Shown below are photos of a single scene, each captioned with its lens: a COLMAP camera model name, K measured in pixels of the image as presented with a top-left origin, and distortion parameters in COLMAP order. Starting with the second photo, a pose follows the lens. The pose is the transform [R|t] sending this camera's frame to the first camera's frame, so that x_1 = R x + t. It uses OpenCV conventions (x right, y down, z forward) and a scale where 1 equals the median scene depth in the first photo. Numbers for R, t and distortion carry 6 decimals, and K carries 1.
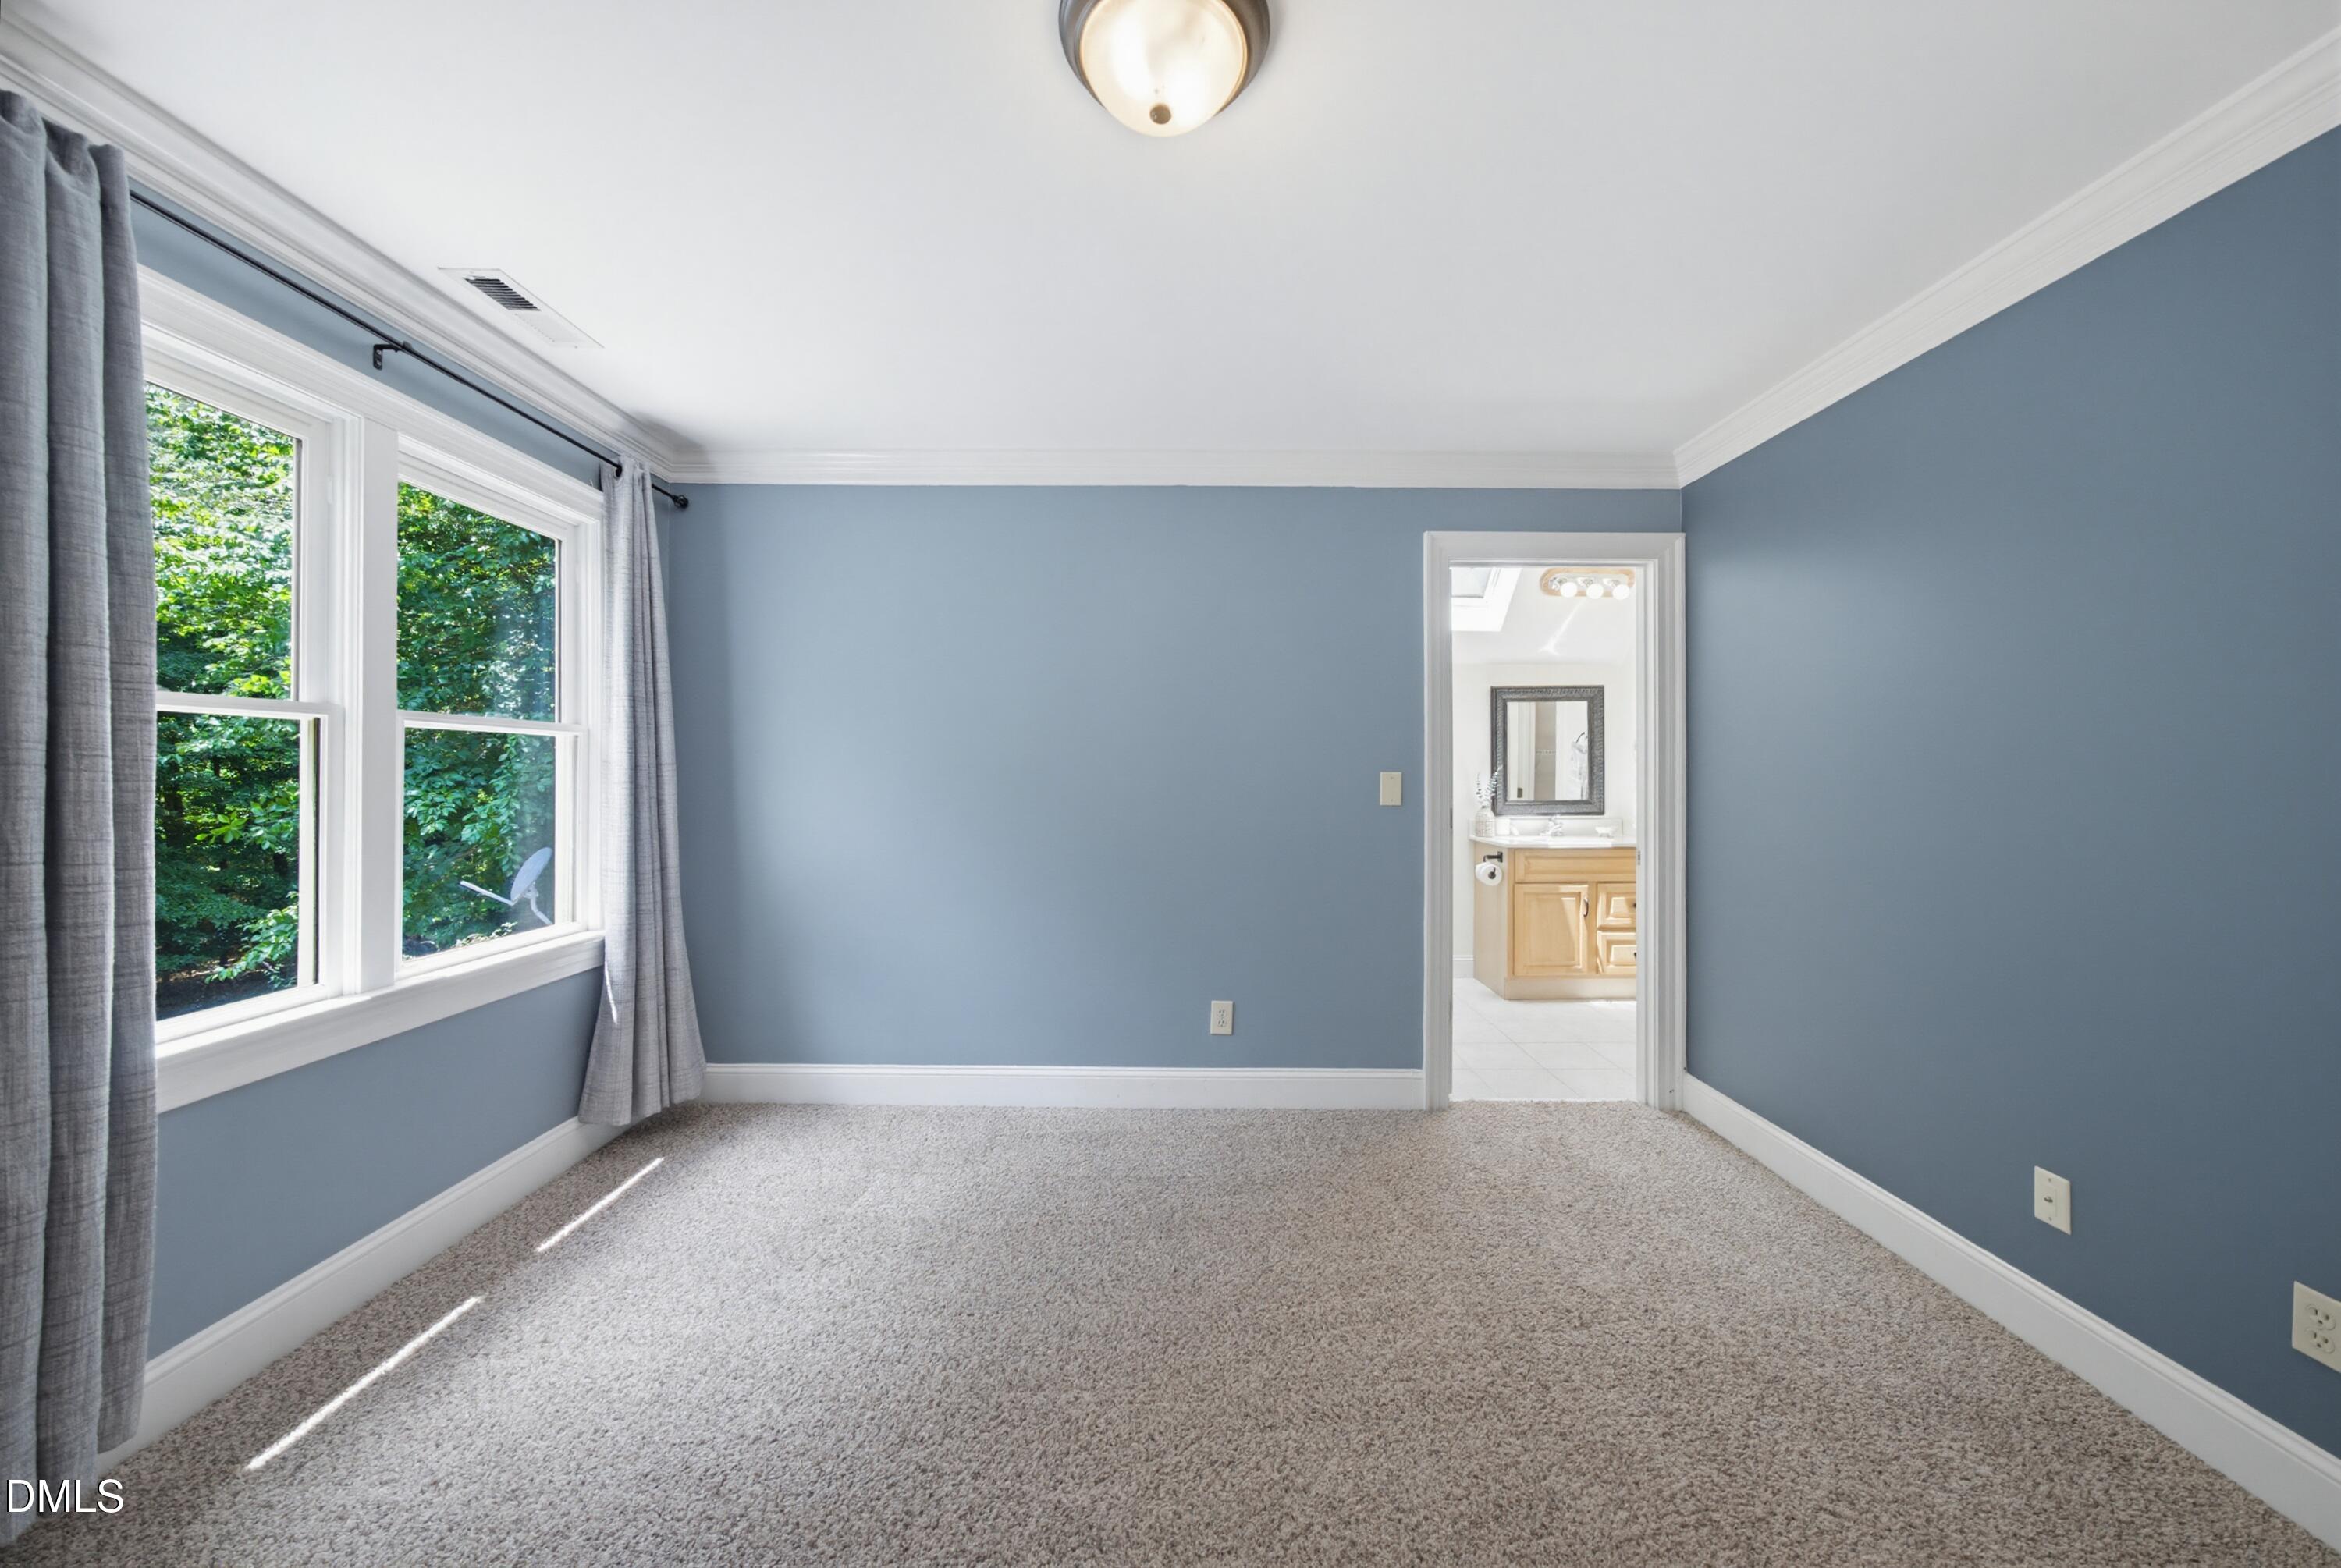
lens RADIAL K [[800.5, 0, 1177.8], [0, 800.5, 765.0], [0, 0, 1]] dist [-0.000936, 0.000134]
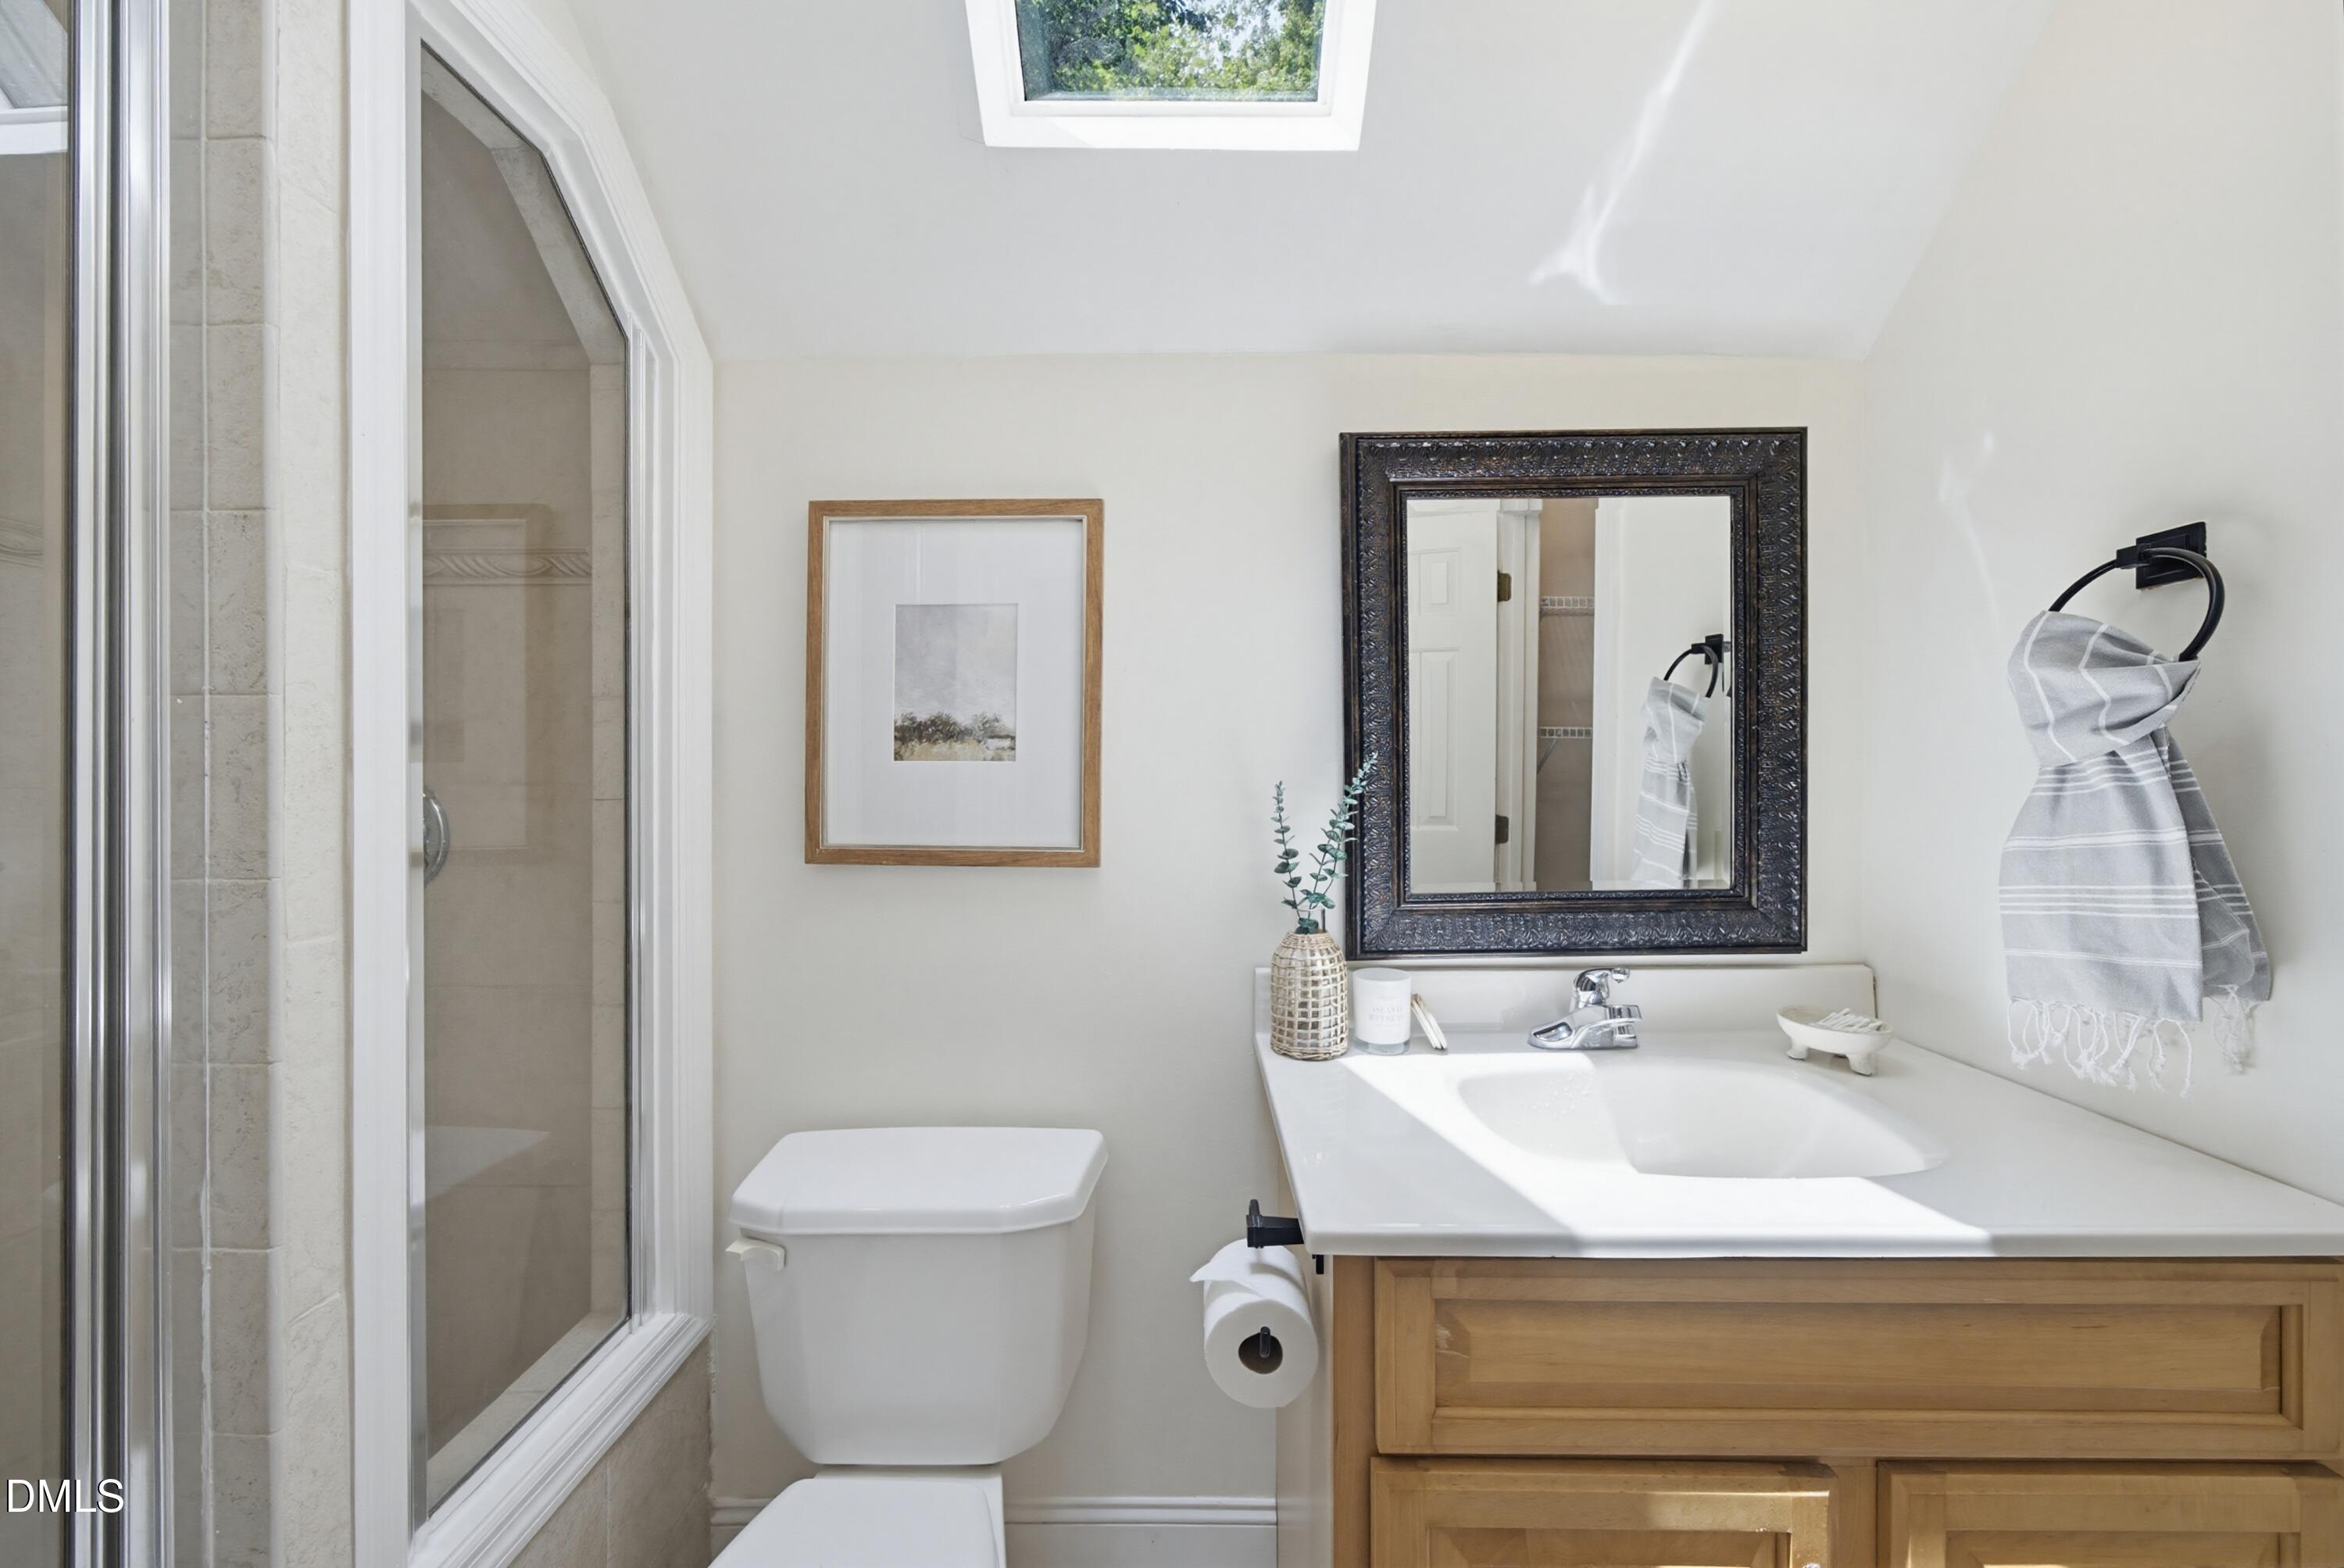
lens RADIAL K [[801.6, 0, 1179.3], [0, 801.6, 765.0], [0, 0, 1]] dist [-0.000936, 0.000134]
pose [[0.999958, 0.000814, -0.009176, 0.638179], [-0.000753, 0.999977, 0.006745, 0.004936], [0.009181, -0.006738, 0.999935, 1.396511]]
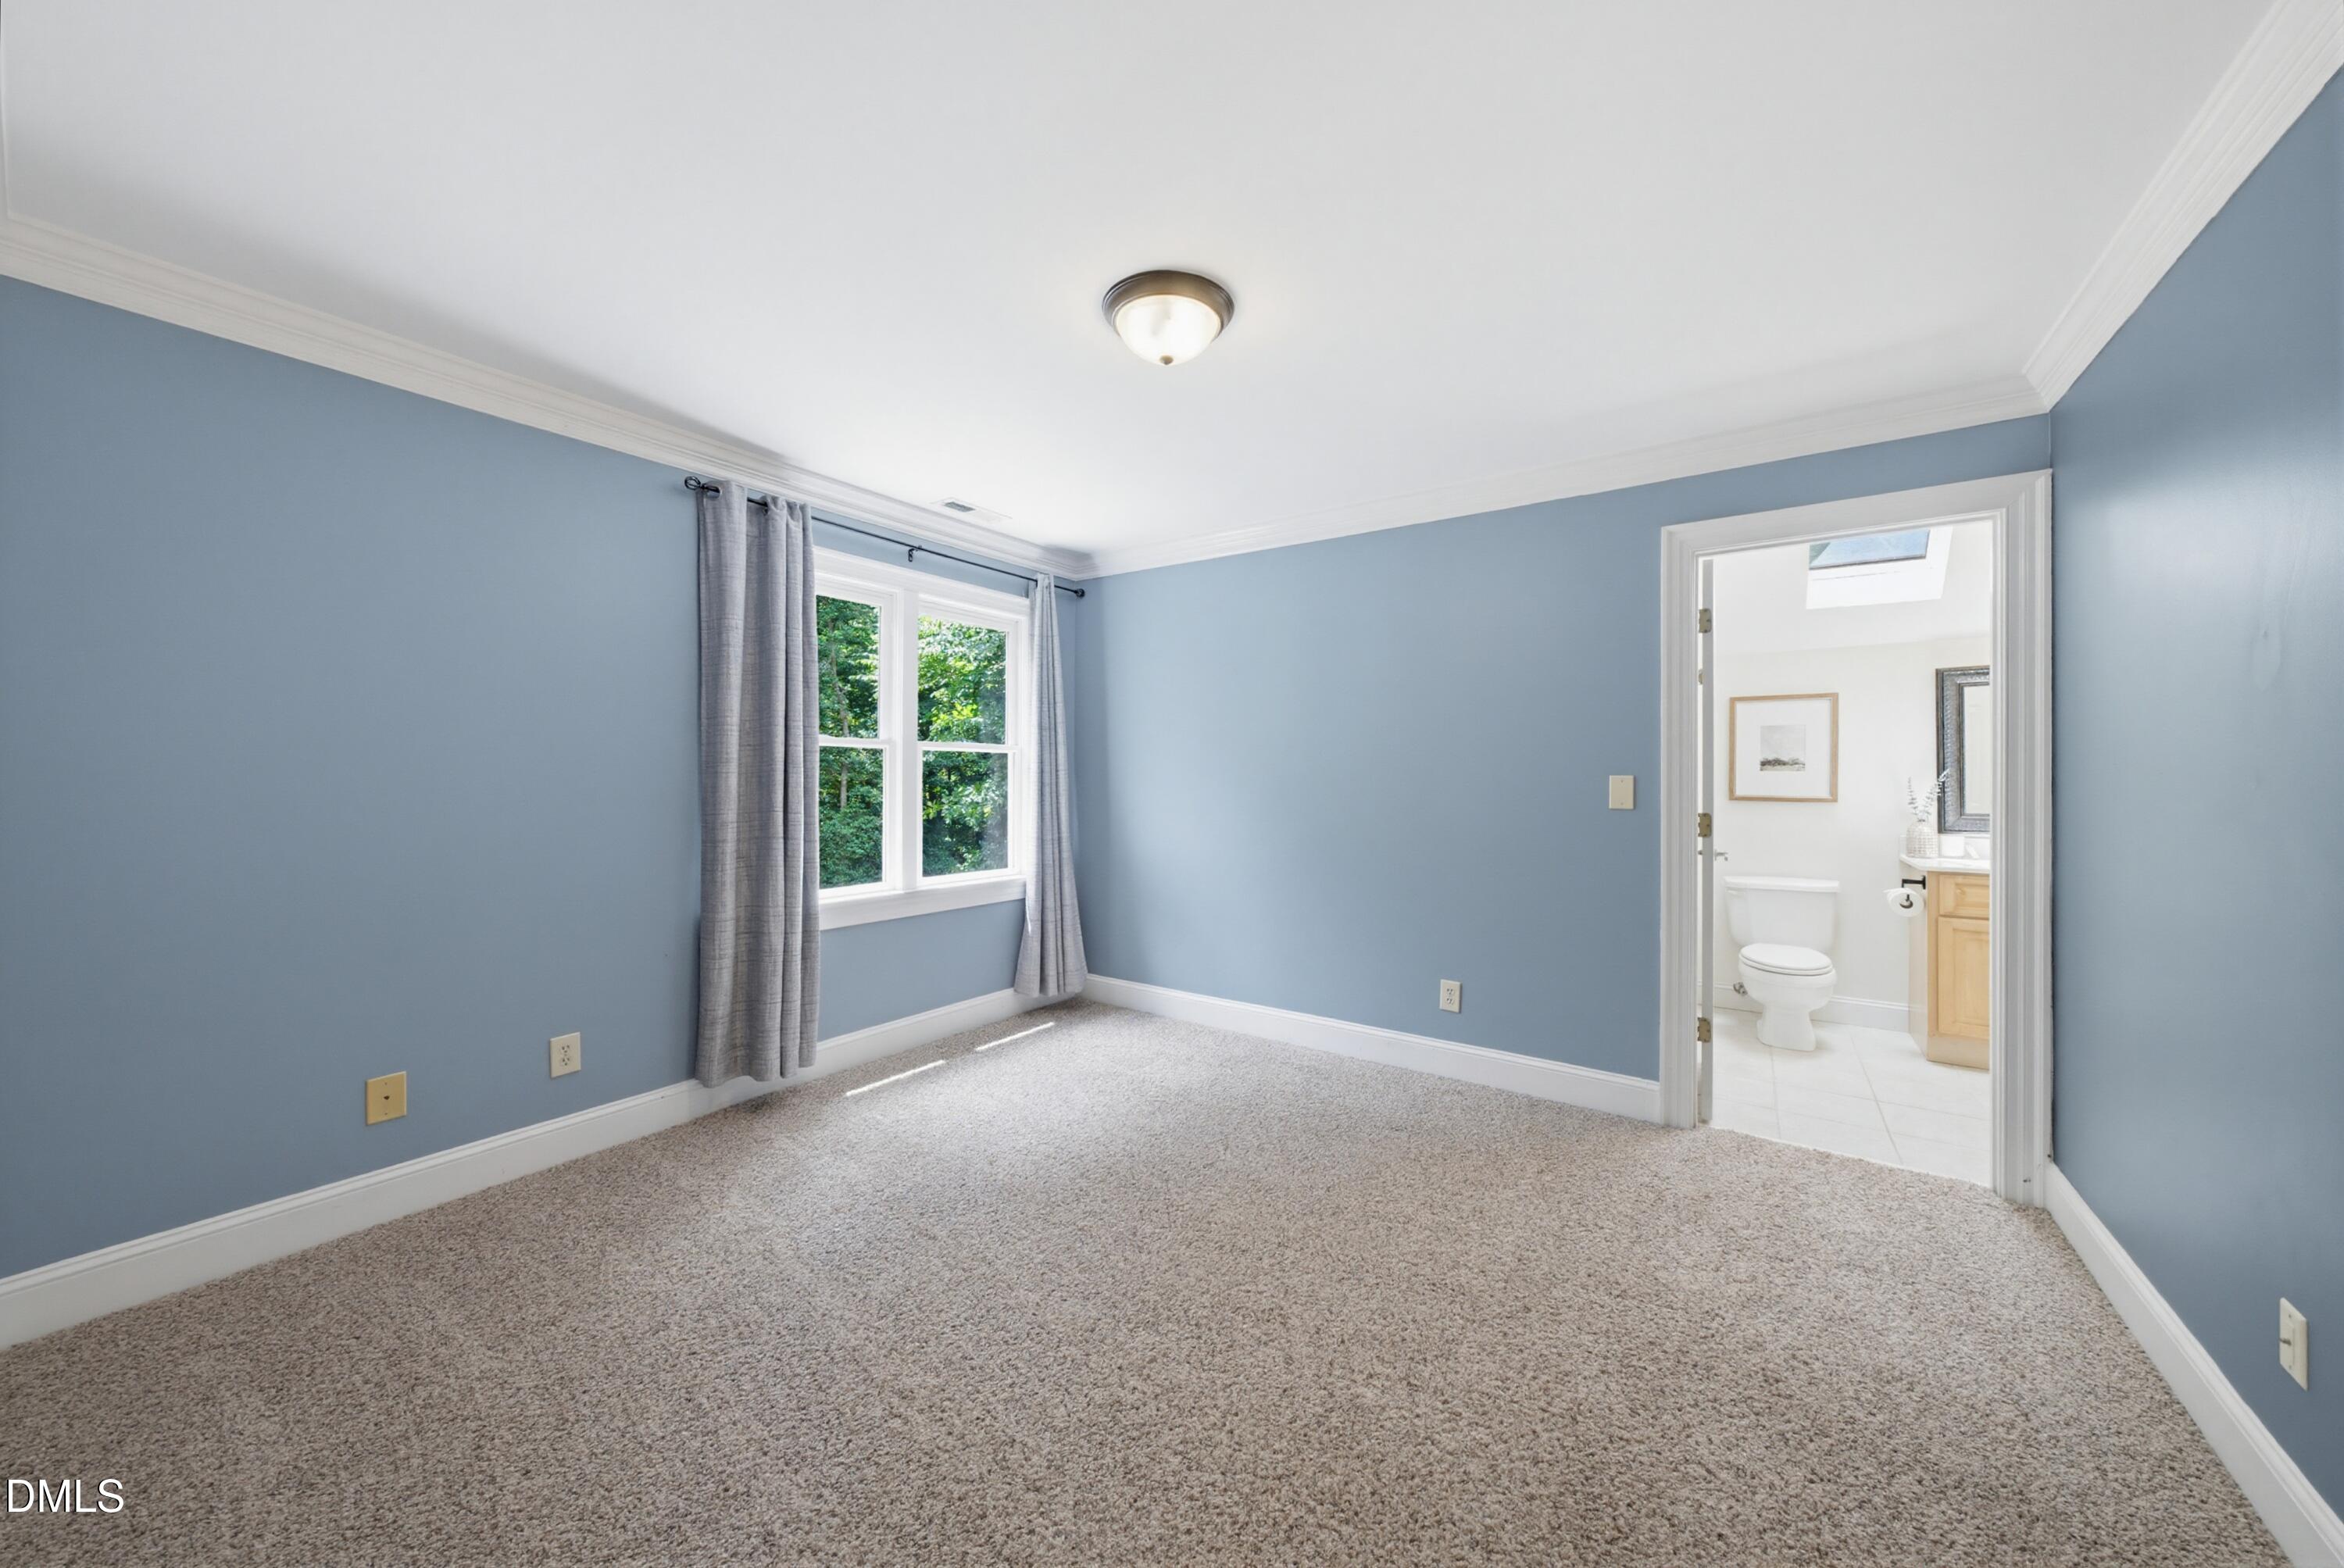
lens RADIAL K [[801.6, 0, 1179.3], [0, 801.6, 765.0], [0, 0, 1]] dist [-0.000936, 0.000134]
pose [[0.822741, -0.006767, -0.568376, 0.421312], [0.003062, 0.999967, -0.007474, 0.001972], [0.568408, 0.004409, 0.822735, -0.139599]]
